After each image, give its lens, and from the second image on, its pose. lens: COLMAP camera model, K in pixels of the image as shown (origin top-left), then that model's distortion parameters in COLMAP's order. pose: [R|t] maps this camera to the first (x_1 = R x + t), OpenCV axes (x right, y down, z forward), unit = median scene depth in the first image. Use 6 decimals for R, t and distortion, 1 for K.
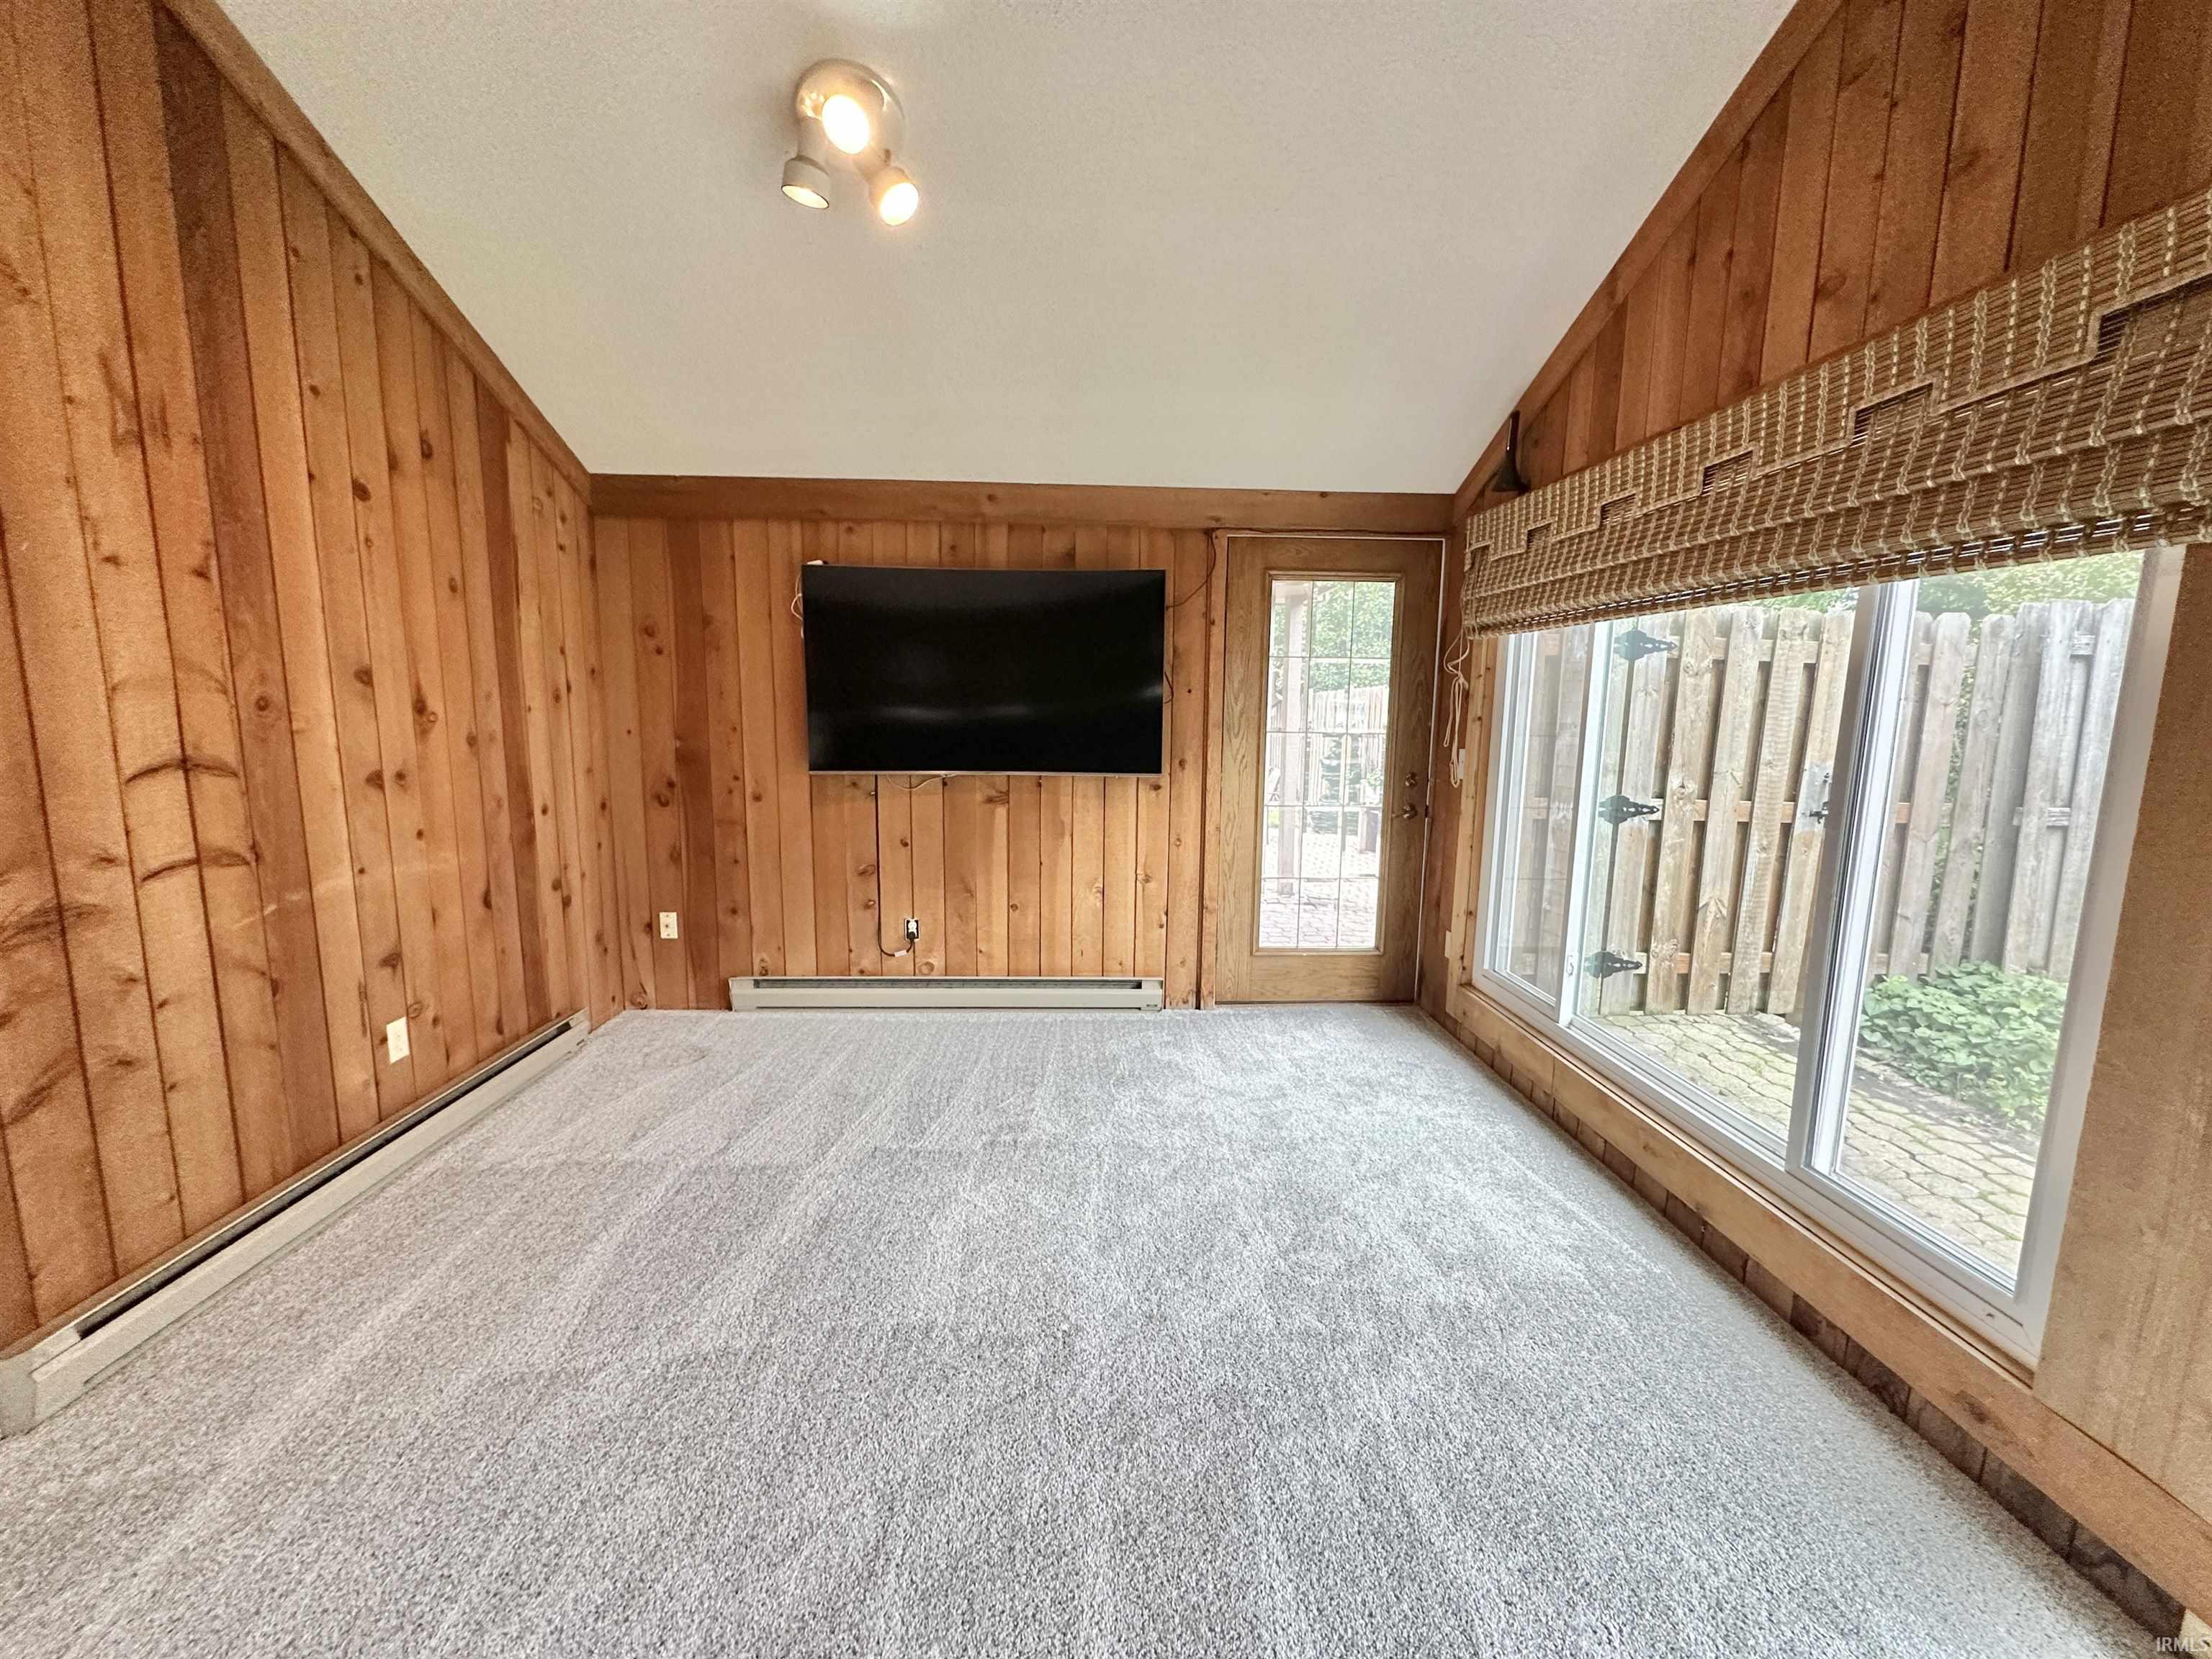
lens RADIAL K [[886.3, 0, 1102.8], [0, 886.3, 829.3], [0, 0, 1]] dist [-0.000493, 0.000587]
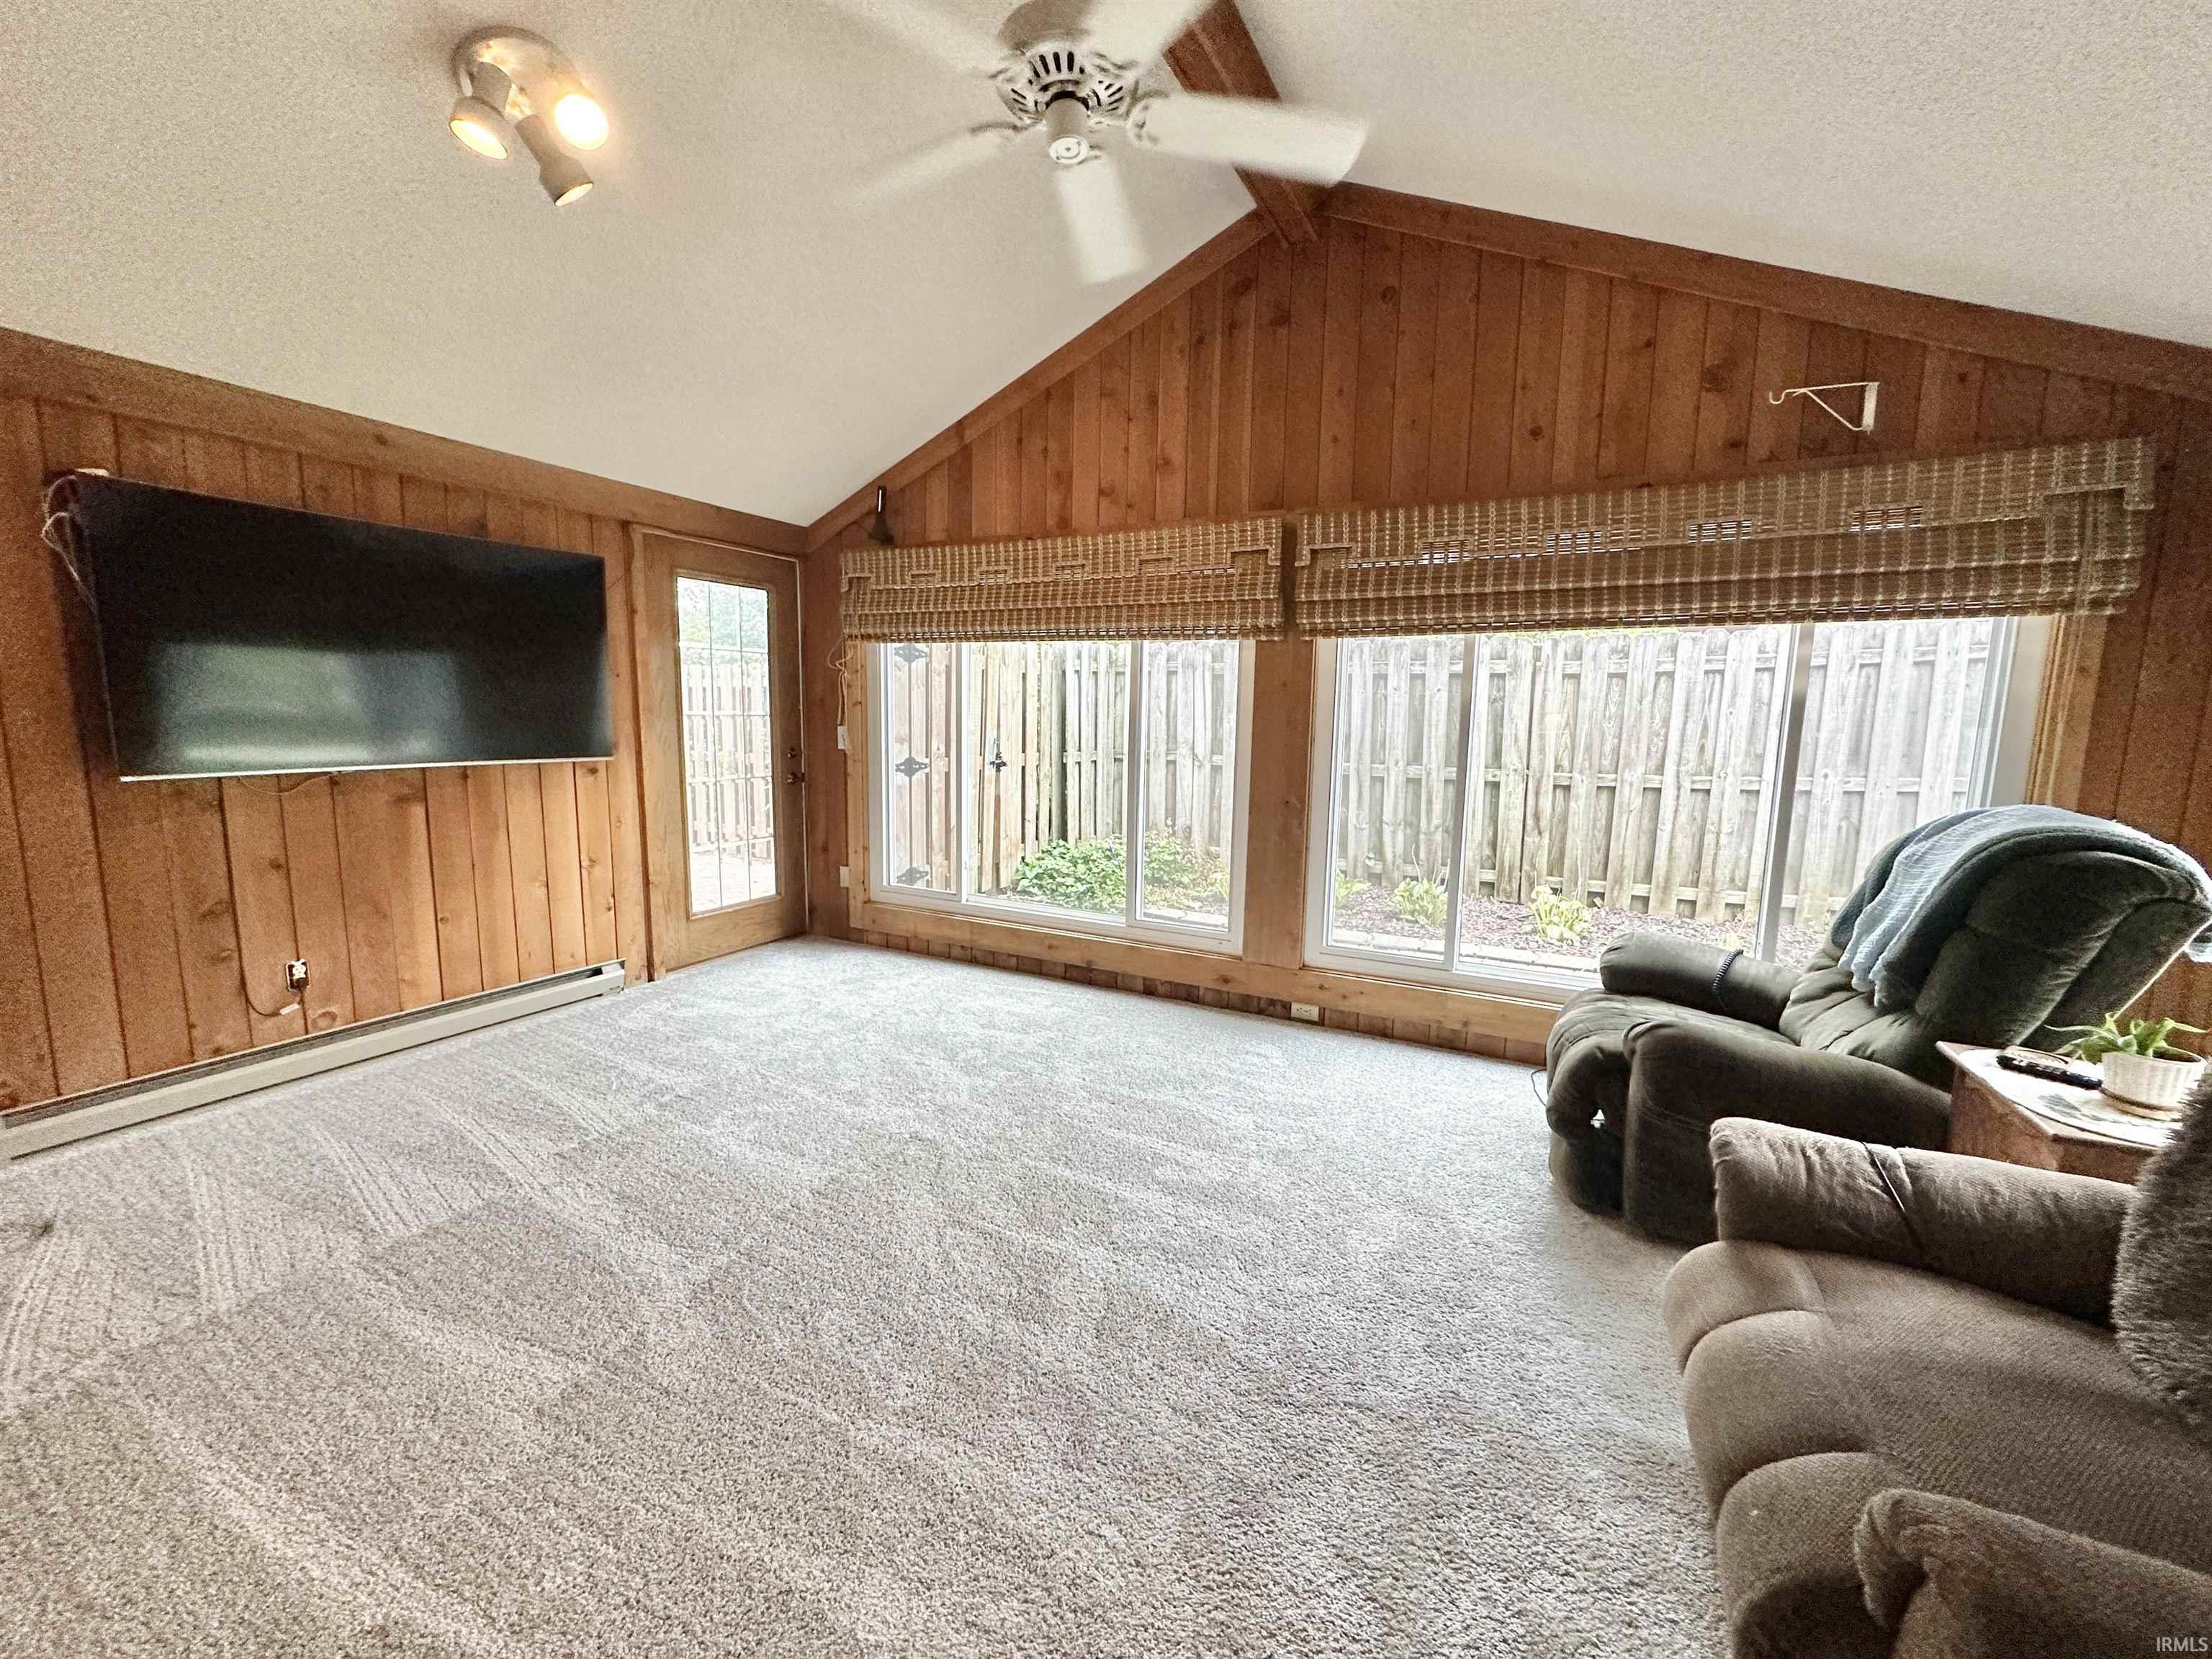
lens RADIAL K [[886.3, 0, 1106.4], [0, 886.3, 833.5], [0, 0, 1]] dist [-0.000493, 0.000587]
pose [[0.506597, -0.123604, 0.853277, -0.589921], [0.108514, 0.990941, 0.079121, 0.006635], [-0.855327, 0.052510, 0.515421, -0.009860]]
